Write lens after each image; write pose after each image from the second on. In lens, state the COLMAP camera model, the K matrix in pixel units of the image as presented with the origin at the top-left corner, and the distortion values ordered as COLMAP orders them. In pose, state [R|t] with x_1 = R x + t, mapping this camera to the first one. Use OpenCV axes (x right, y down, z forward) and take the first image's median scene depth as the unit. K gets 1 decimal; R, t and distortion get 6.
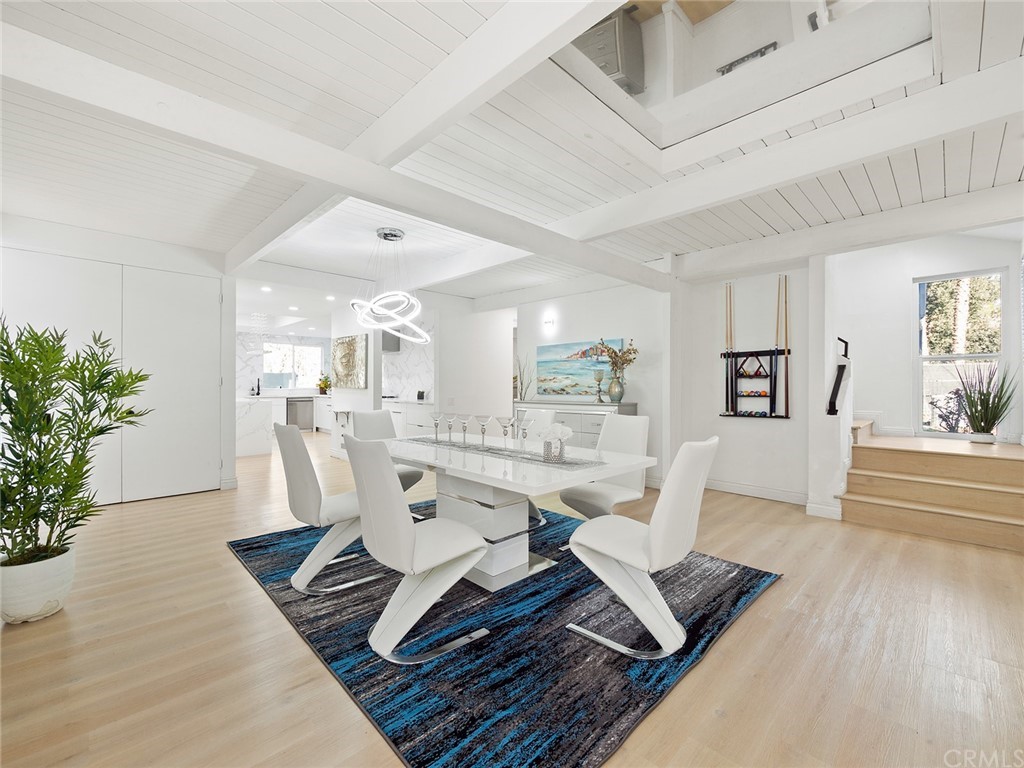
lens RADIAL K [[431.4, 0, 515.8], [0, 431.4, 384.8], [0, 0, 1]] dist [0.001125, 0.000033]
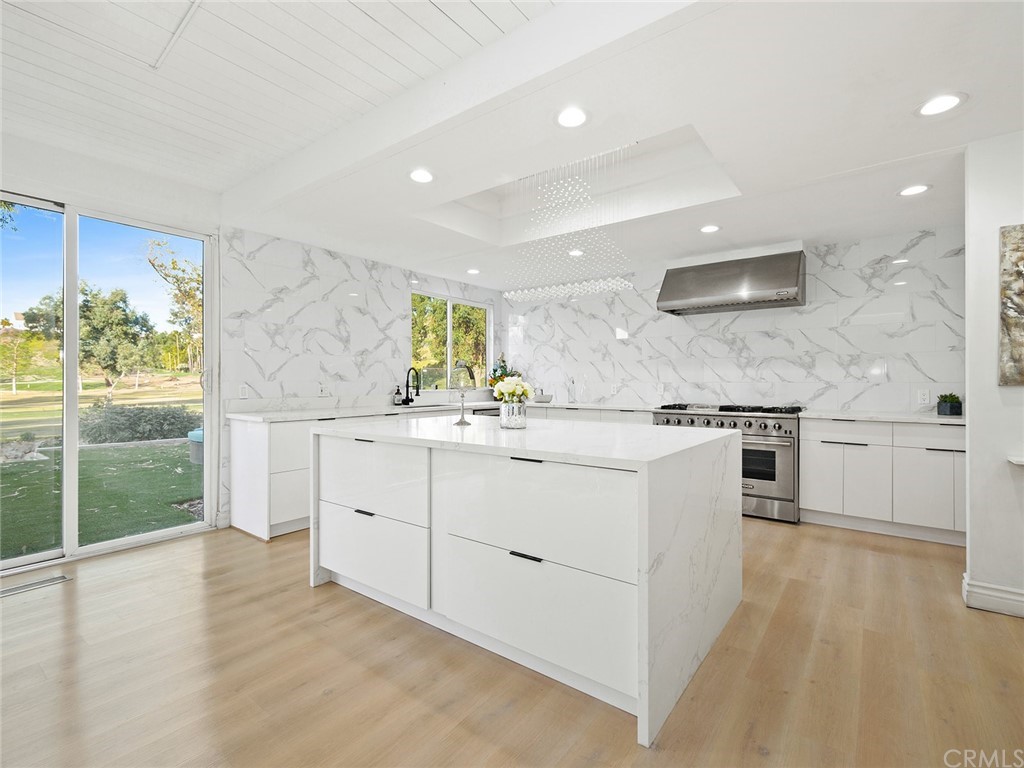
lens RADIAL K [[473.9, 0, 508.6], [0, 473.9, 382.5], [0, 0, 1]] dist [-0.009044, -0.000813]
pose [[0.991844, -0.003489, 0.127413, -0.558170], [0.003612, 0.999993, -0.000741, 0.001174], [-0.127409, 0.001195, 0.991850, 0.499998]]
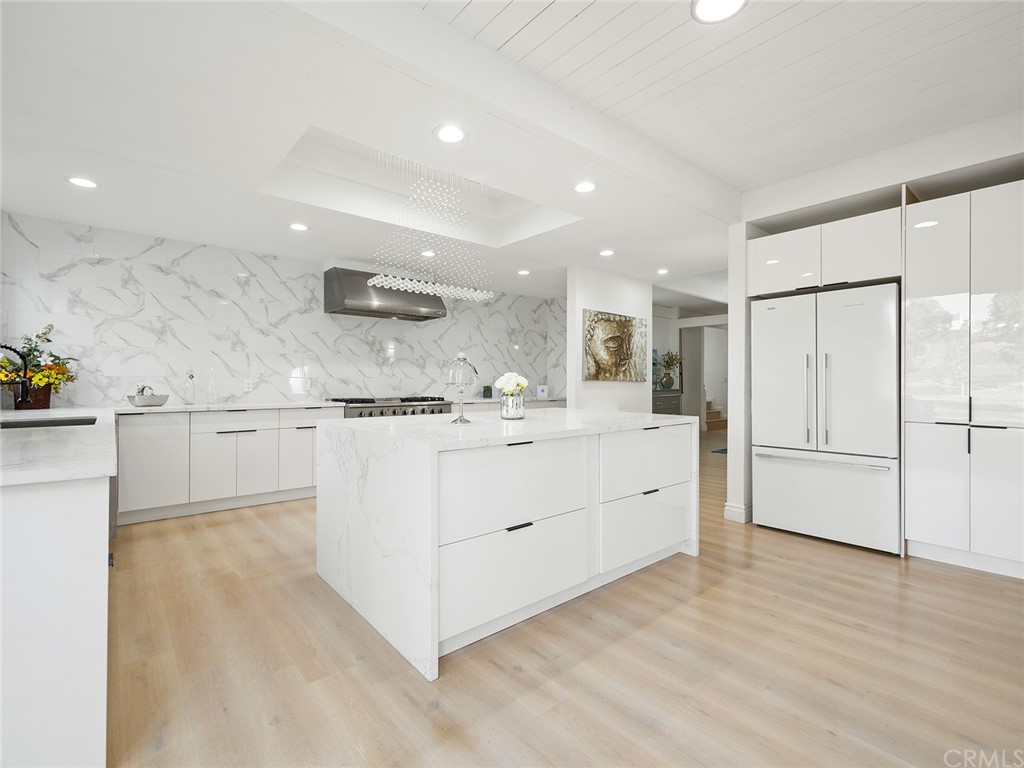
lens RADIAL K [[473.9, 0, 503.4], [0, 473.9, 386.1], [0, 0, 1]] dist [-0.009044, -0.000813]
pose [[0.087290, -0.016482, 0.996047, -0.803532], [-0.002557, 0.999856, 0.016769, 0.001159], [-0.996180, -0.004011, 0.087235, 0.732232]]
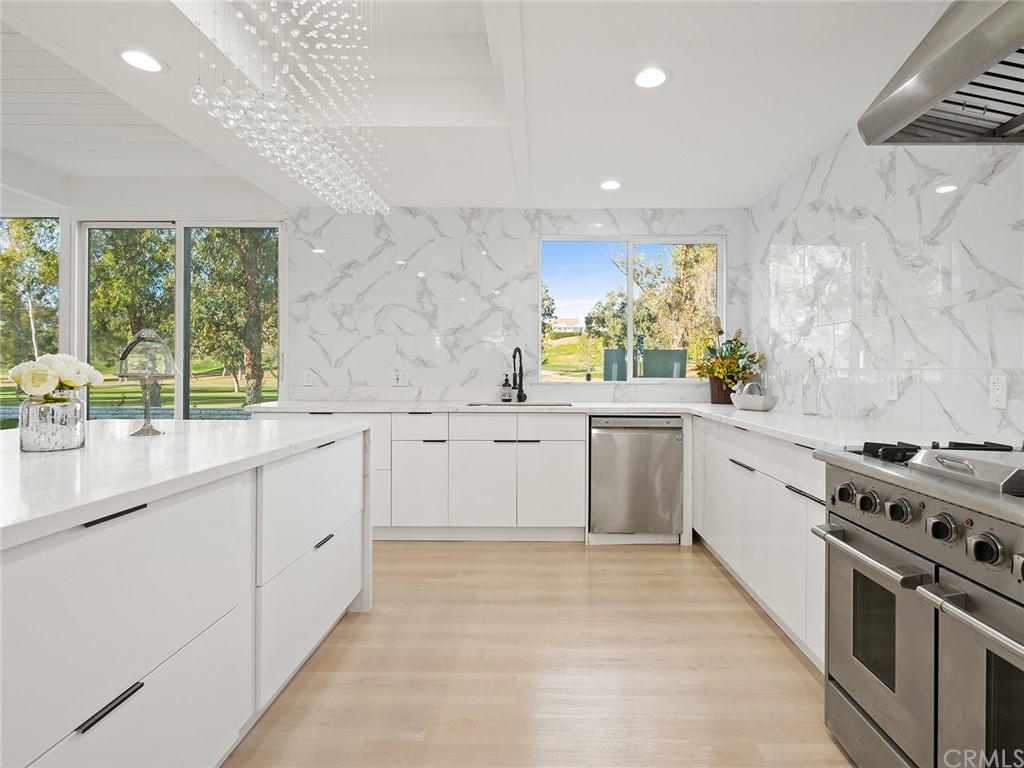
lens RADIAL K [[519.6, 0, 540.0], [0, 519.6, 371.0], [0, 0, 1]] dist [-0.010229, -0.000964]
pose [[0.710483, -0.000969, -0.703714, -0.321977], [-0.002007, 0.999992, -0.003403, 0.002704], [0.703712, 0.003830, 0.710475, 0.744754]]
